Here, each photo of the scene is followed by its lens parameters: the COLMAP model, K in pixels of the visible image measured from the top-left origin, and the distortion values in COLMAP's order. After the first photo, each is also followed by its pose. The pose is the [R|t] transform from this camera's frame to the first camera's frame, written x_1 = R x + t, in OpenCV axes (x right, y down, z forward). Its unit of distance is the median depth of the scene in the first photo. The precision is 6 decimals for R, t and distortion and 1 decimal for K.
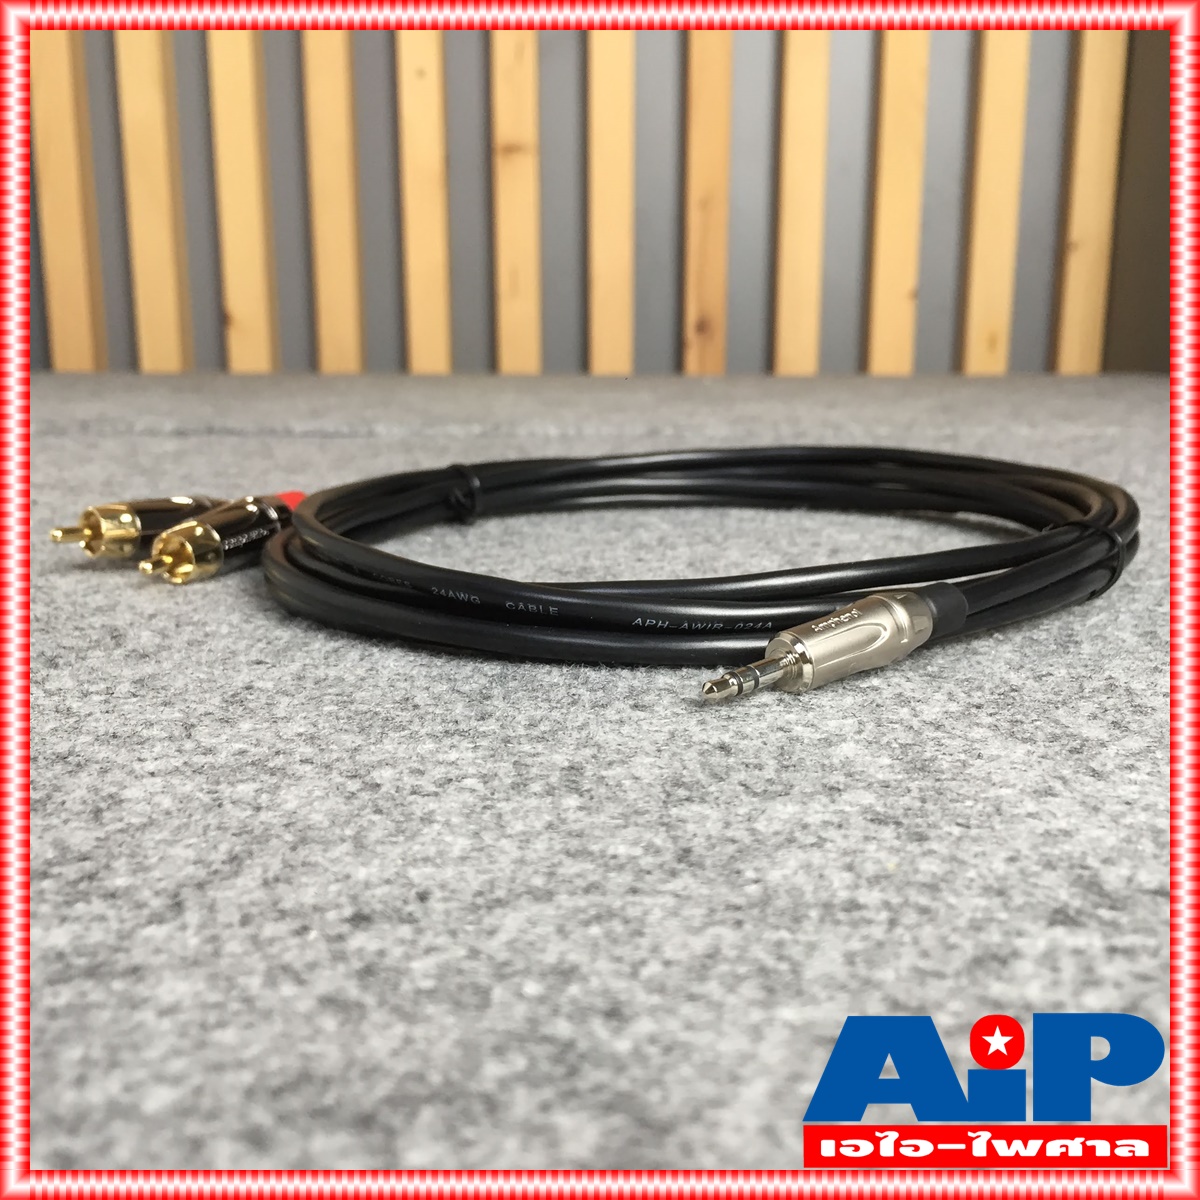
lens RADIAL K [[1502.0, 0, 600.0], [0, 1502.0, 600.0], [0, 0, 1]] dist [0.131765, -0.242470]
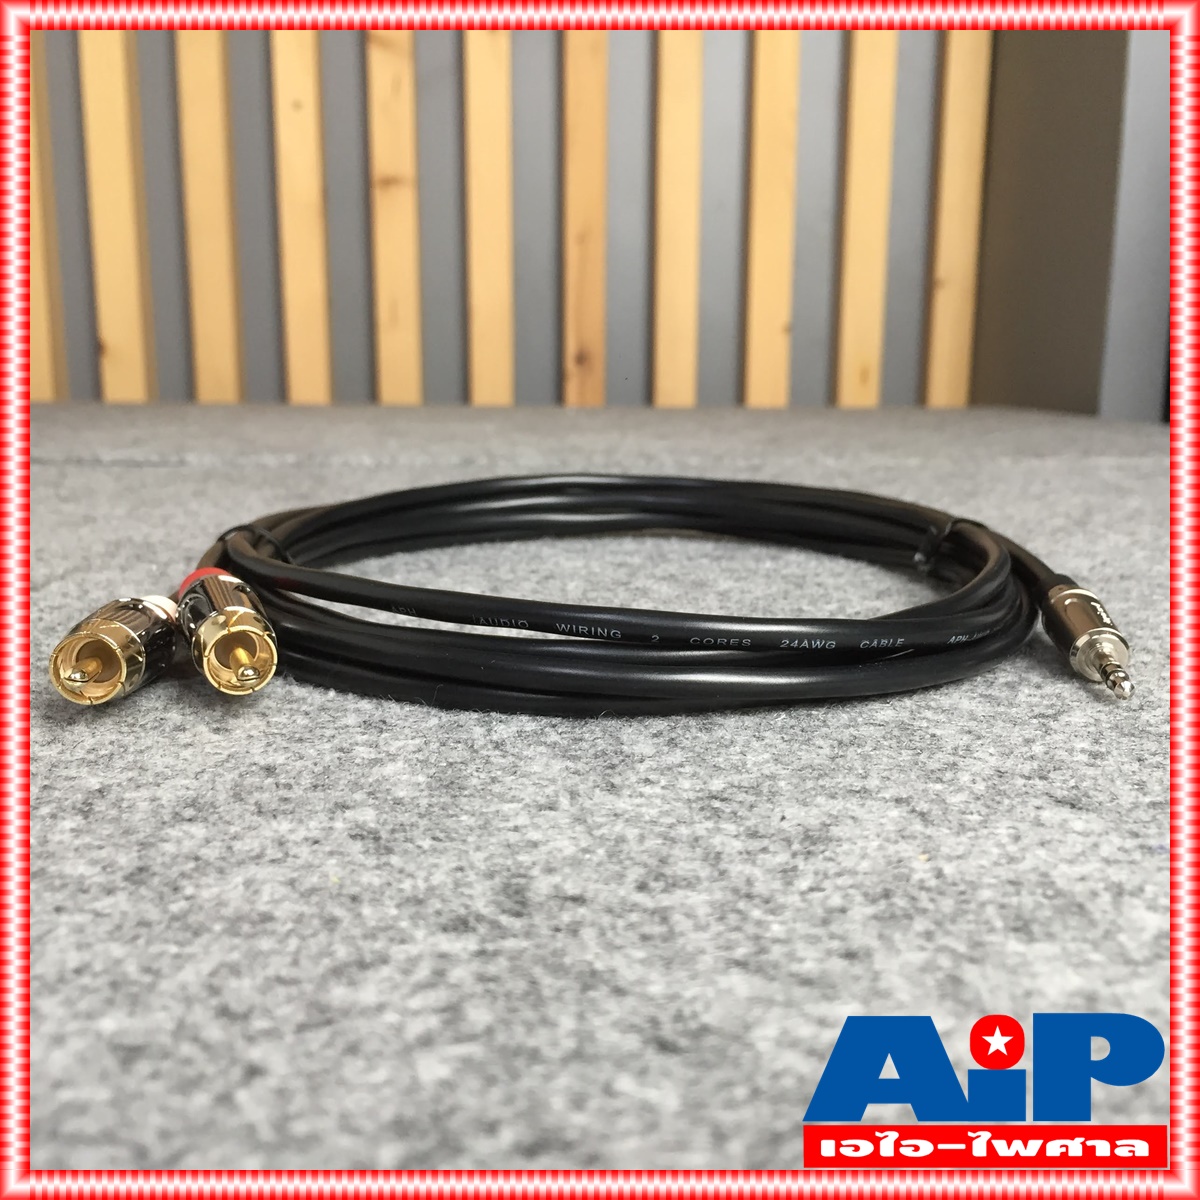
lens RADIAL K [[1502.0, 0, 600.0], [0, 1502.0, 600.0], [0, 0, 1]] dist [0.131765, -0.242470]
pose [[0.998920, -0.002939, 0.046375, 0.316942], [0.003901, 0.999779, -0.020663, 0.007984], [-0.046304, 0.020822, 0.998710, -0.036231]]
